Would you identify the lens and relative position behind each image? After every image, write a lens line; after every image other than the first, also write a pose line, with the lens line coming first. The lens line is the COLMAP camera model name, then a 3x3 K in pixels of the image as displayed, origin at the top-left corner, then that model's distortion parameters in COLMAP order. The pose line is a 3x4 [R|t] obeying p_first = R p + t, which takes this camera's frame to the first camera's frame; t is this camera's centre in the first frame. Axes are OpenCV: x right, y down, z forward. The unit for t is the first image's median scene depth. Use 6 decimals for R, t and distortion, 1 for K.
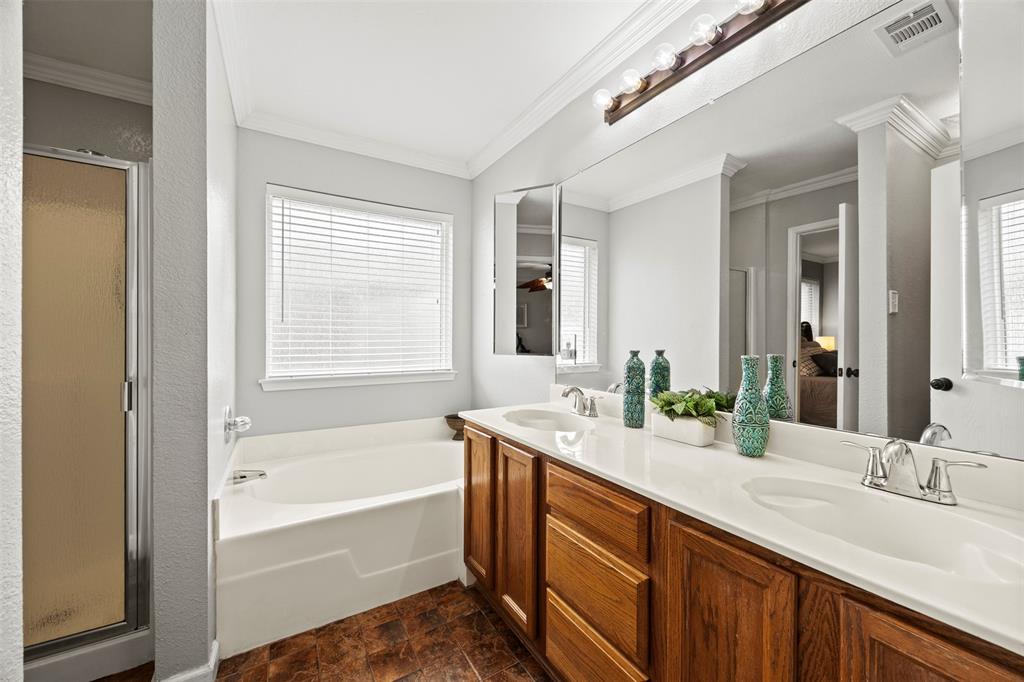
lens RADIAL K [[390.6, 0, 516.8], [0, 390.6, 339.9], [0, 0, 1]] dist [-0.001610, 0.000119]
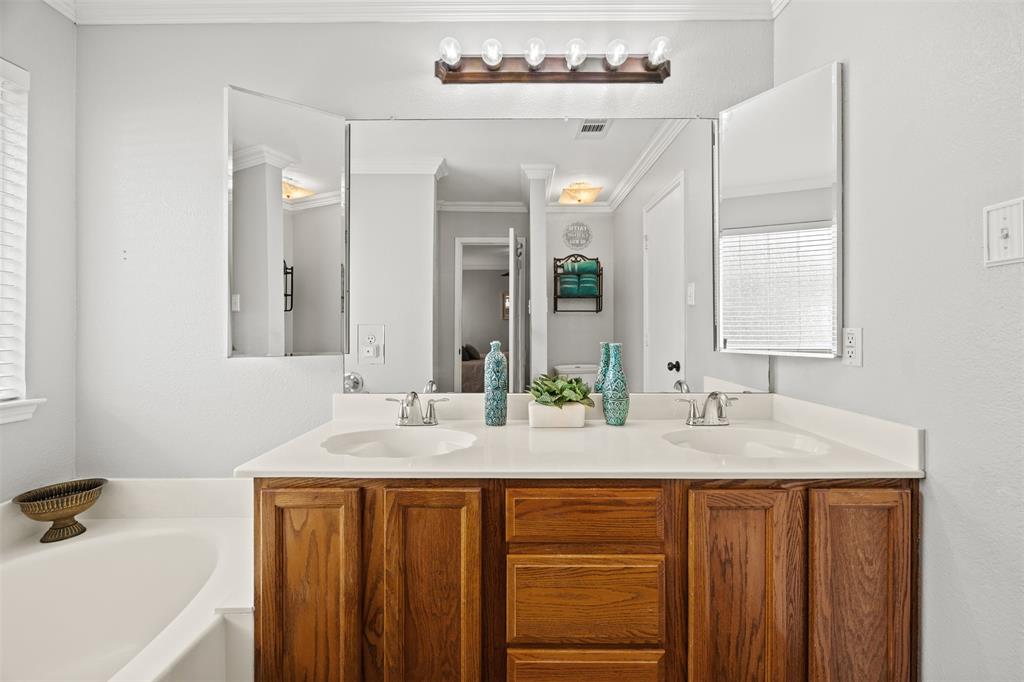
lens RADIAL K [[390.6, 0, 511.6], [0, 390.6, 331.6], [0, 0, 1]] dist [-0.001610, 0.000119]
pose [[0.535876, -0.005455, 0.844279, -0.576854], [0.006658, 0.999975, 0.002234, -0.002506], [-0.844271, 0.004424, 0.535899, 0.576006]]
